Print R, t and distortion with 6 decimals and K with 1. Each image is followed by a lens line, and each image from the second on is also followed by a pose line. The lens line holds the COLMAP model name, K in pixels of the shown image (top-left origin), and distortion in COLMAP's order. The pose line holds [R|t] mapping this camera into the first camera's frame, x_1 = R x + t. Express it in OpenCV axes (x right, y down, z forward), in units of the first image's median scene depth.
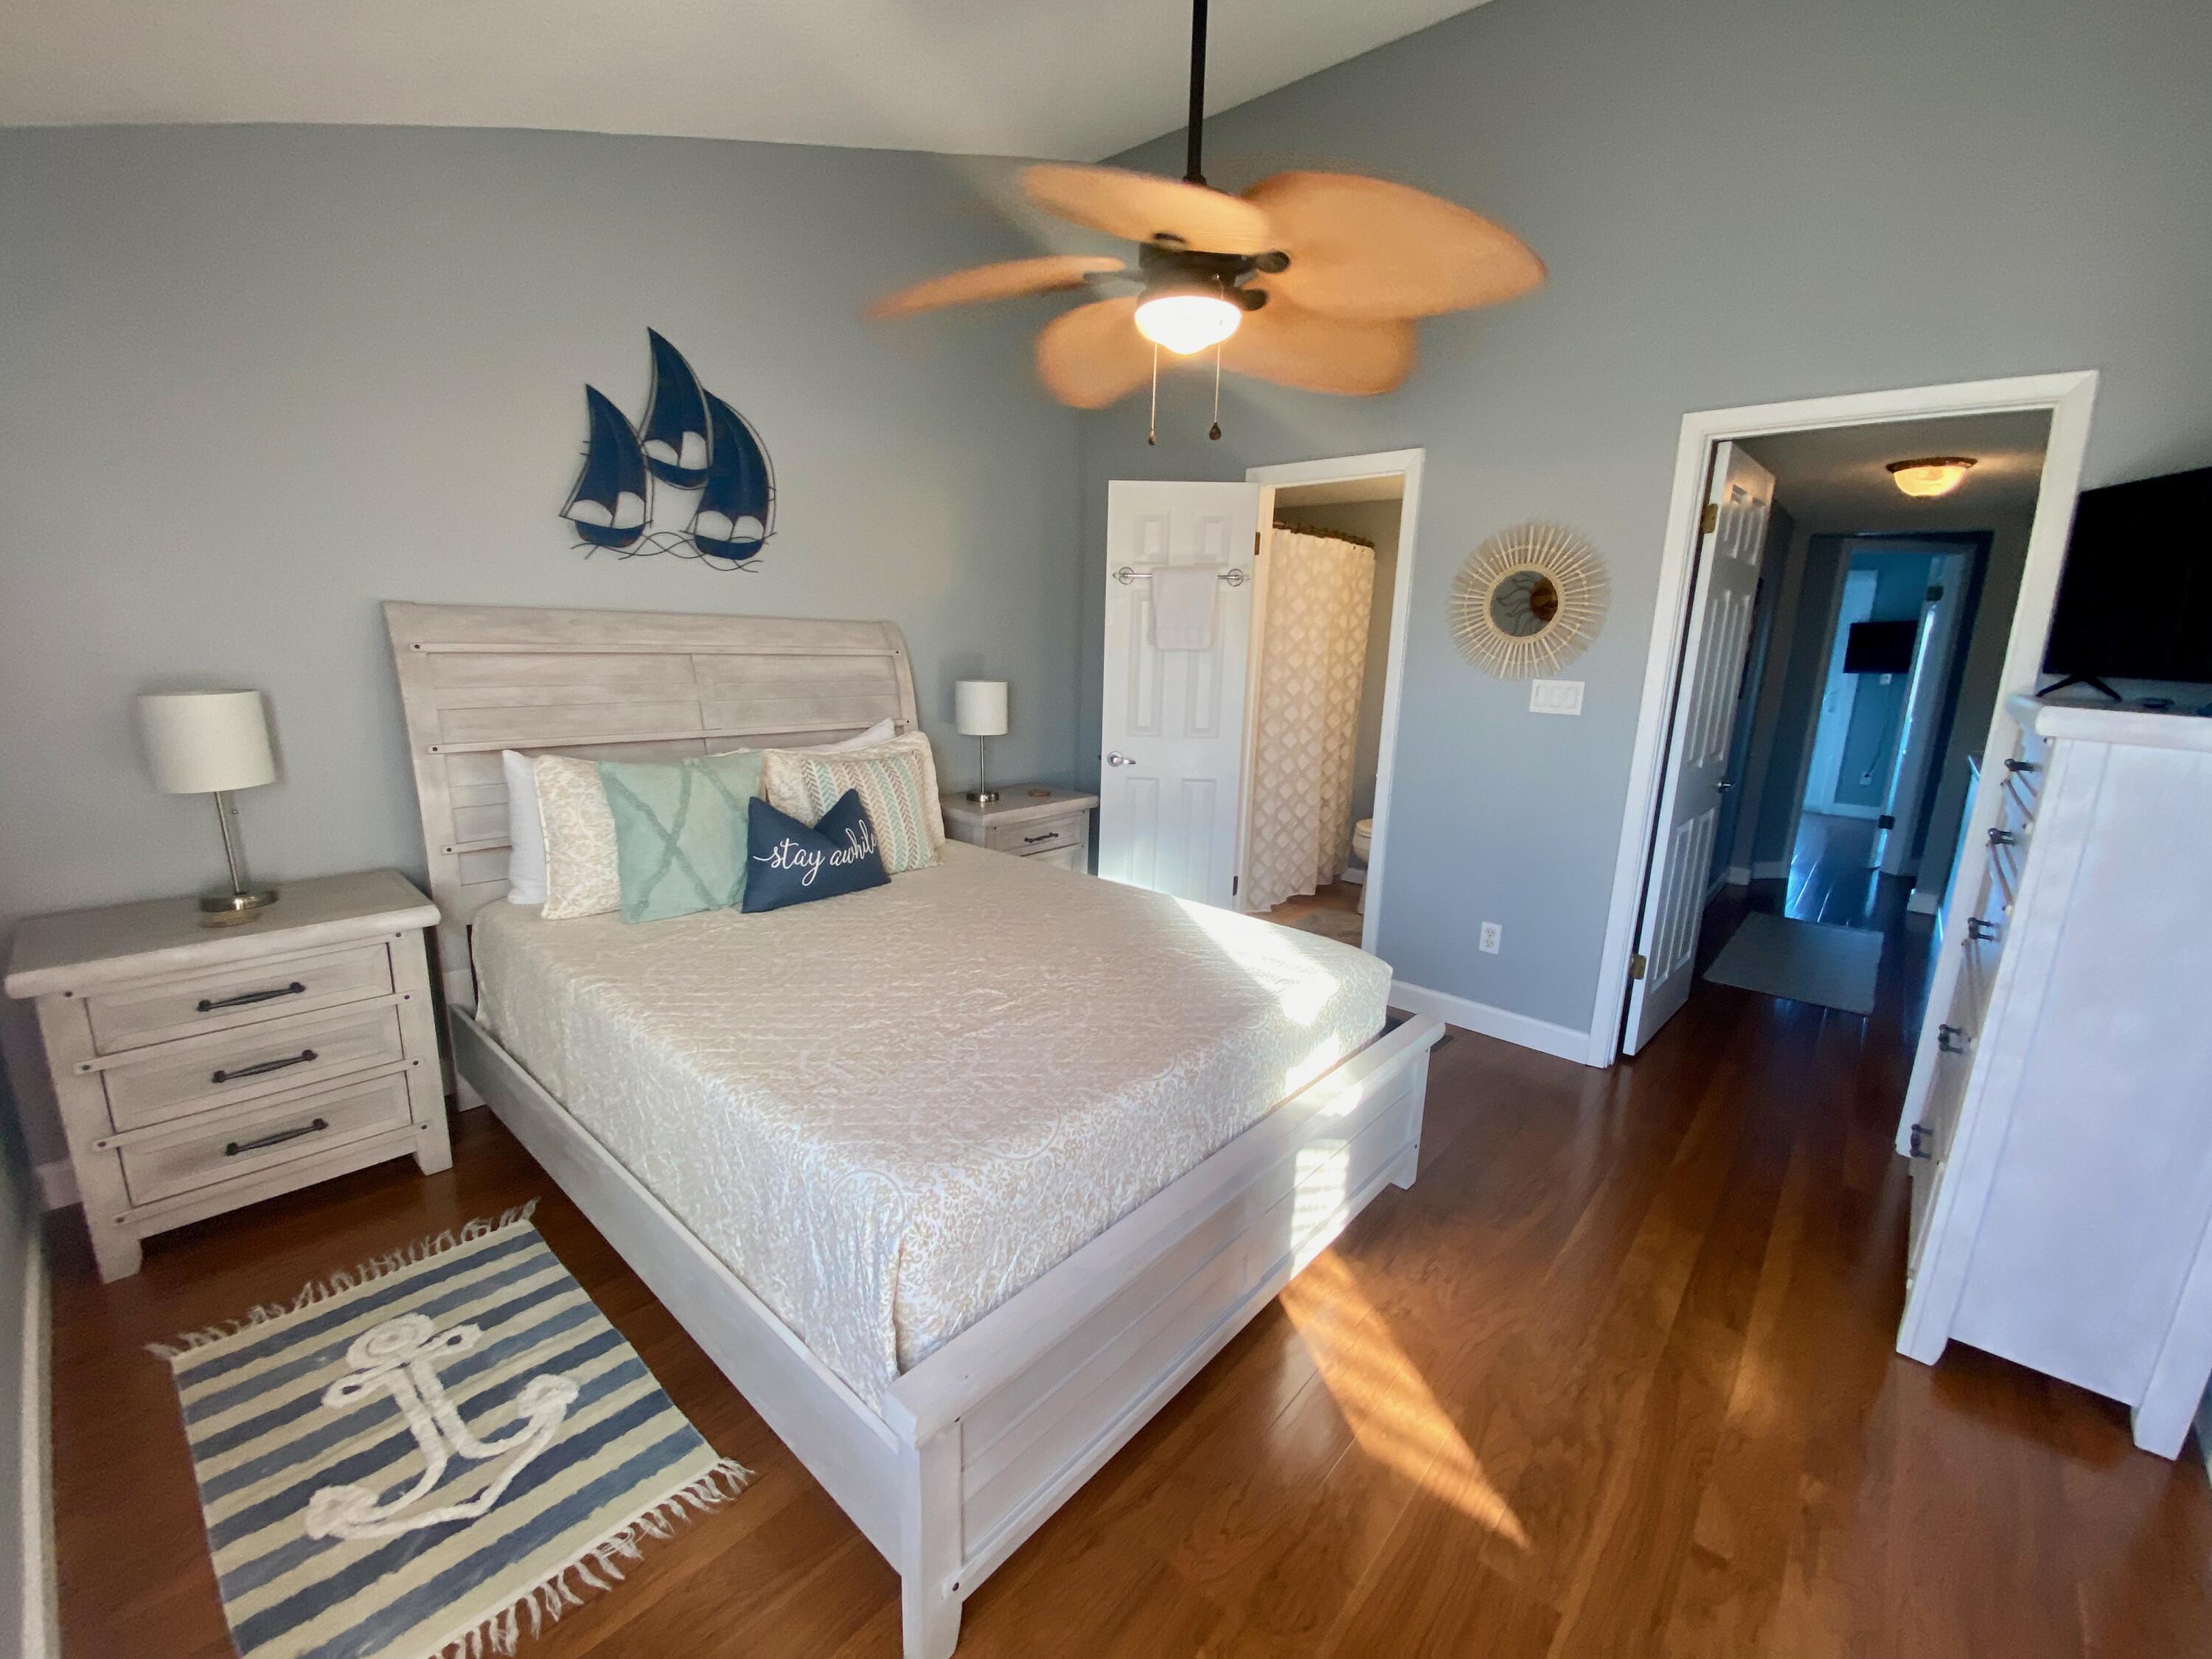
lens RADIAL K [[907.4, 0, 1107.1], [0, 907.4, 833.2], [0, 0, 1]] dist [-0.008576, -0.000036]
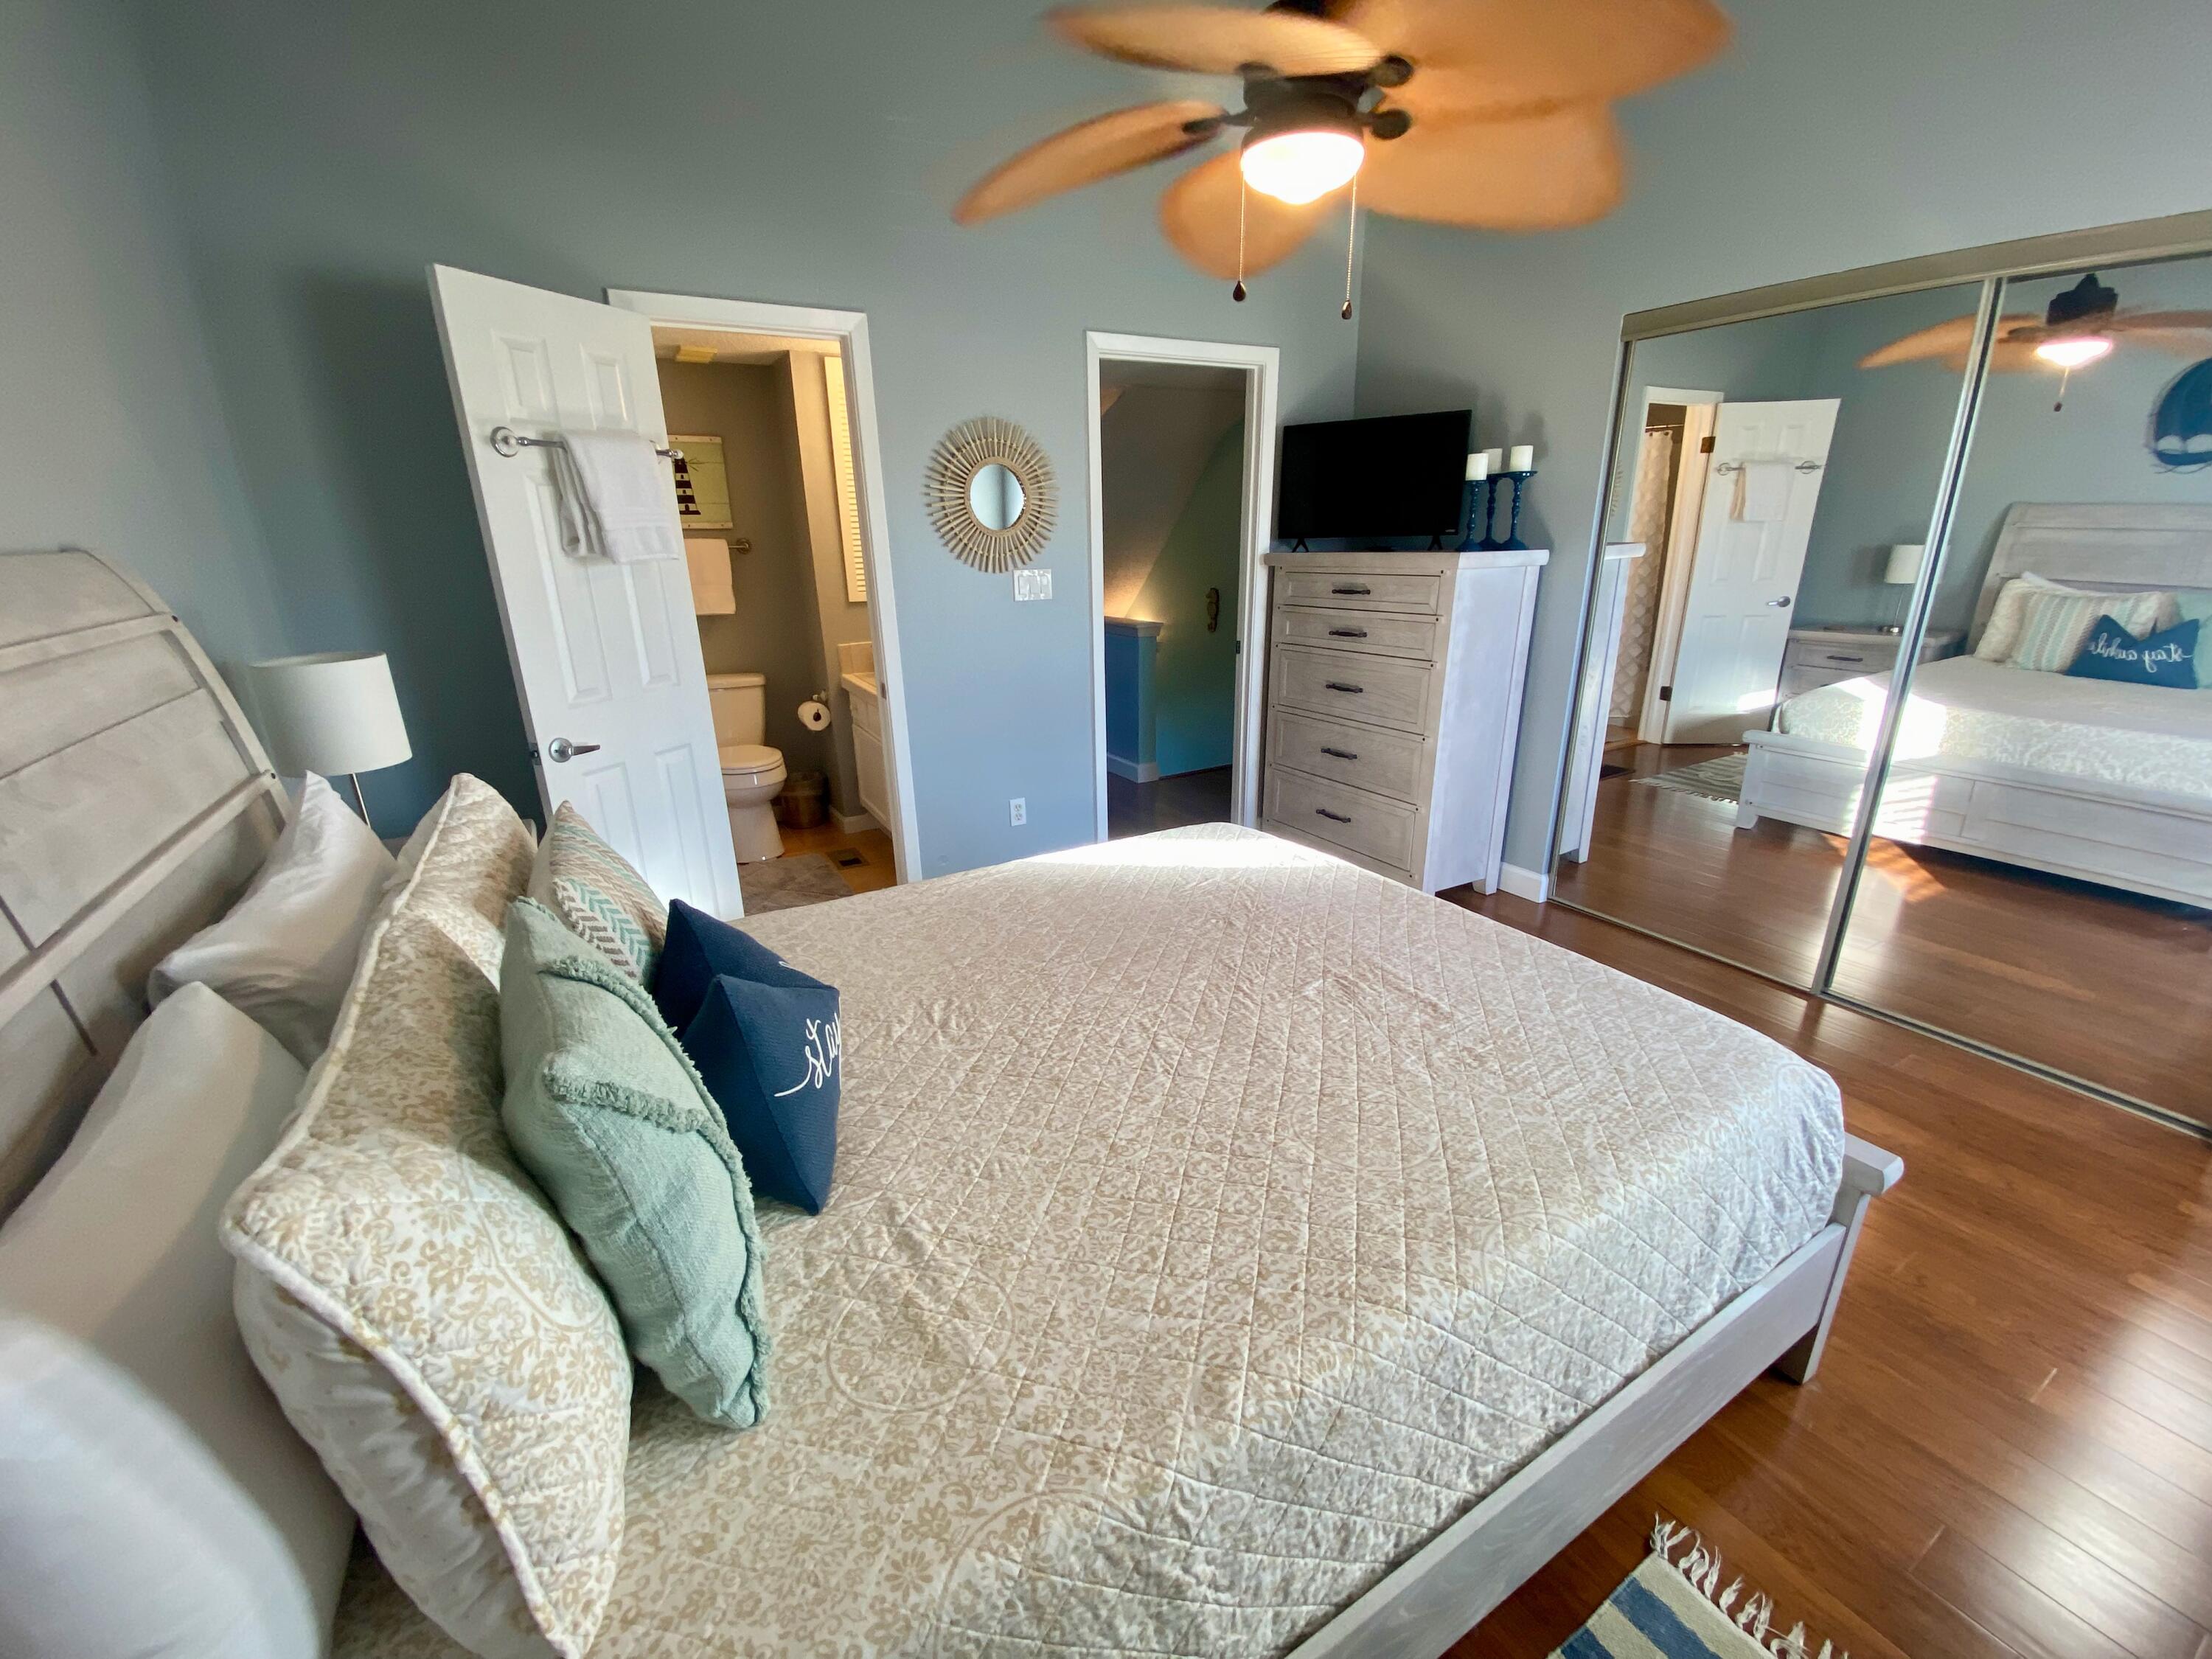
lens RADIAL K [[893.8, 0, 1111.0], [0, 893.8, 840.5], [0, 0, 1]] dist [0.017490, -0.017702]
pose [[0.301053, -0.344783, 0.889096, -0.960161], [0.226053, 0.931578, 0.284714, -0.250580], [-0.926427, 0.115269, 0.358394, 0.955836]]
